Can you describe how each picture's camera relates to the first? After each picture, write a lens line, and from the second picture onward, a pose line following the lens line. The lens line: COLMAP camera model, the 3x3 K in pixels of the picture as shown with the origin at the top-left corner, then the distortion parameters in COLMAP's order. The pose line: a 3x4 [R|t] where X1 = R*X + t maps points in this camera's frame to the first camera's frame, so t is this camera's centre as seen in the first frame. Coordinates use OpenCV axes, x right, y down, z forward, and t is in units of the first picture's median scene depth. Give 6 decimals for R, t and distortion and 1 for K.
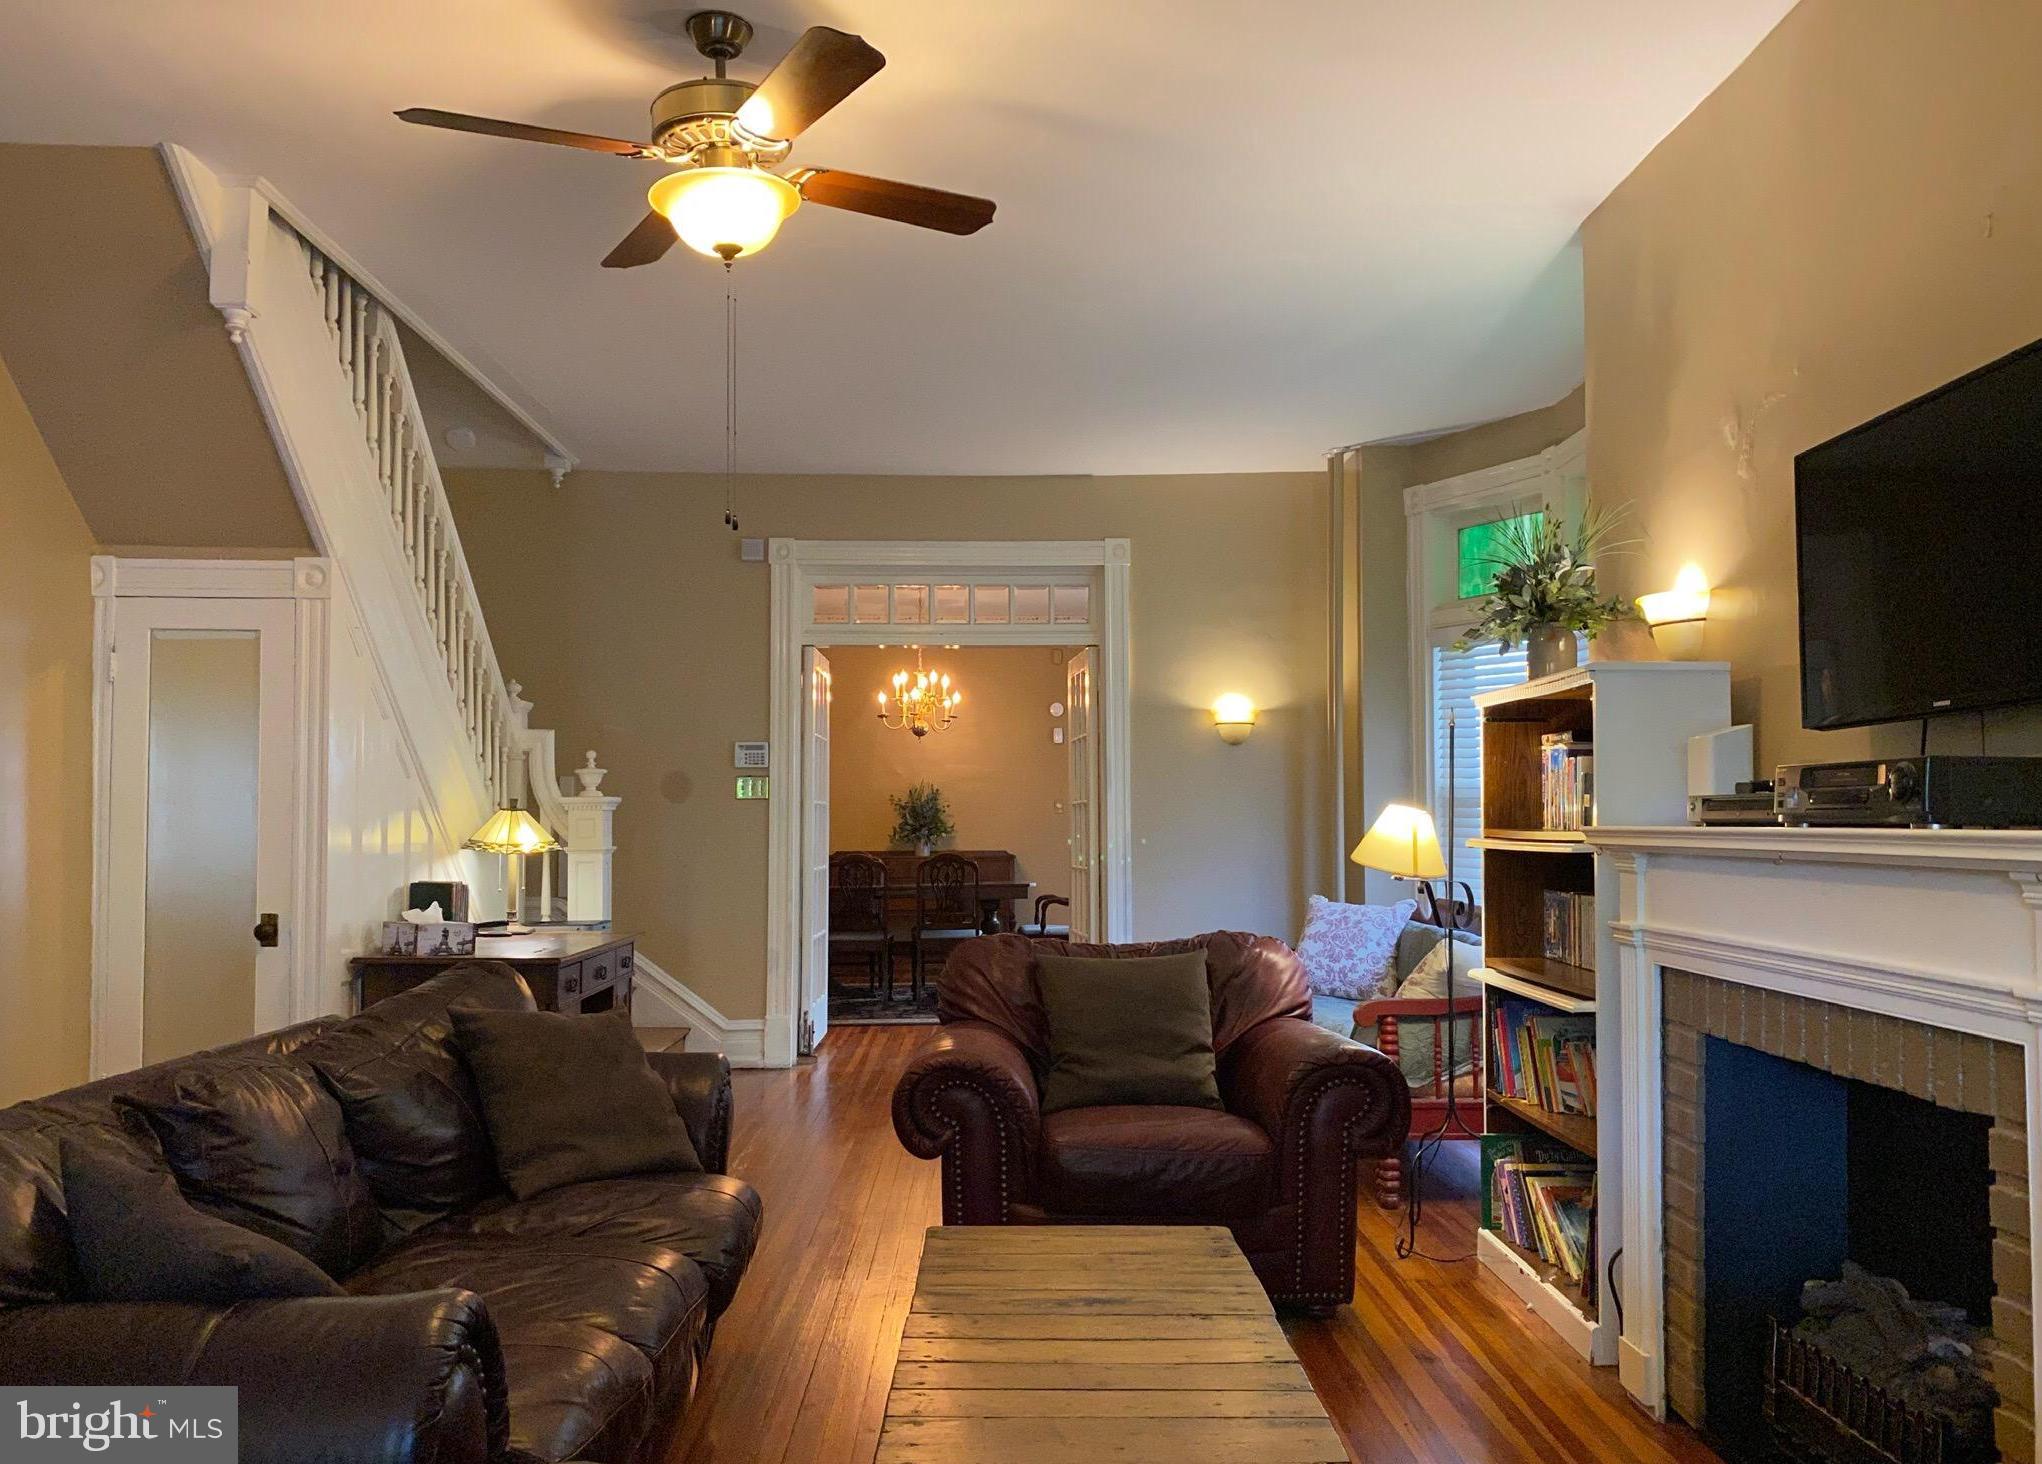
lens RADIAL K [[1624.4, 0, 1021.8], [0, 1624.4, 738.2], [0, 0, 1]] dist [-0.000368, -0.000006]
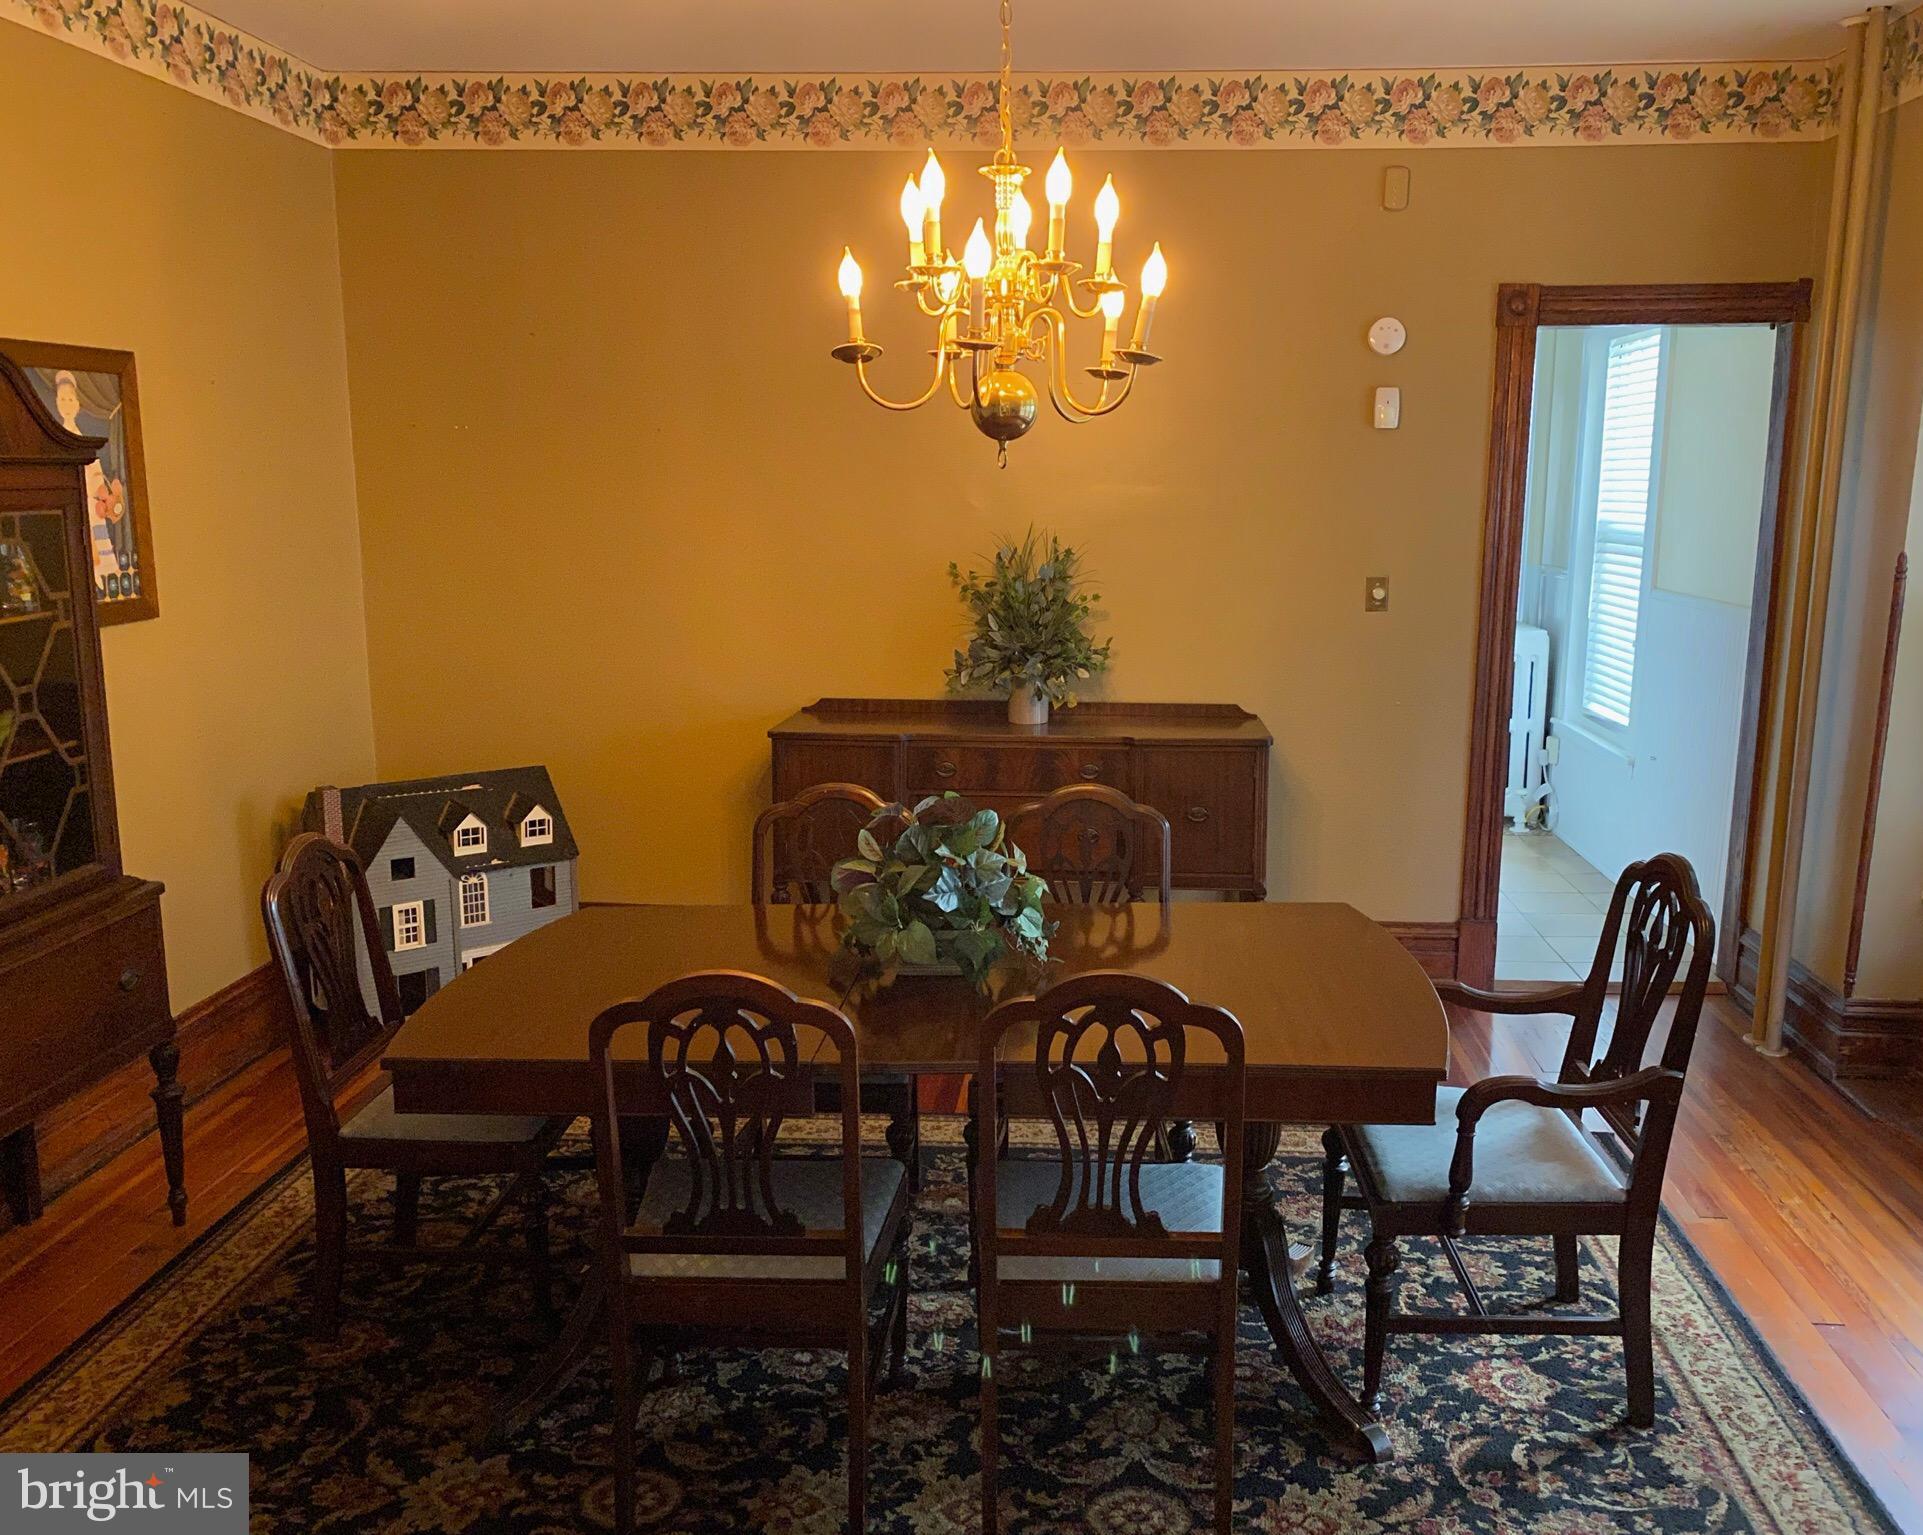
lens RADIAL K [[1573.1, 0, 959.7], [0, 1573.1, 771.1], [0, 0, 1]] dist [0.015349, 0.001578]
pose [[0.992854, 0.026464, -0.116365, -0.039175], [0.002226, 0.970824, 0.239782, -0.009544], [0.119315, -0.238327, 0.963828, 0.745960]]
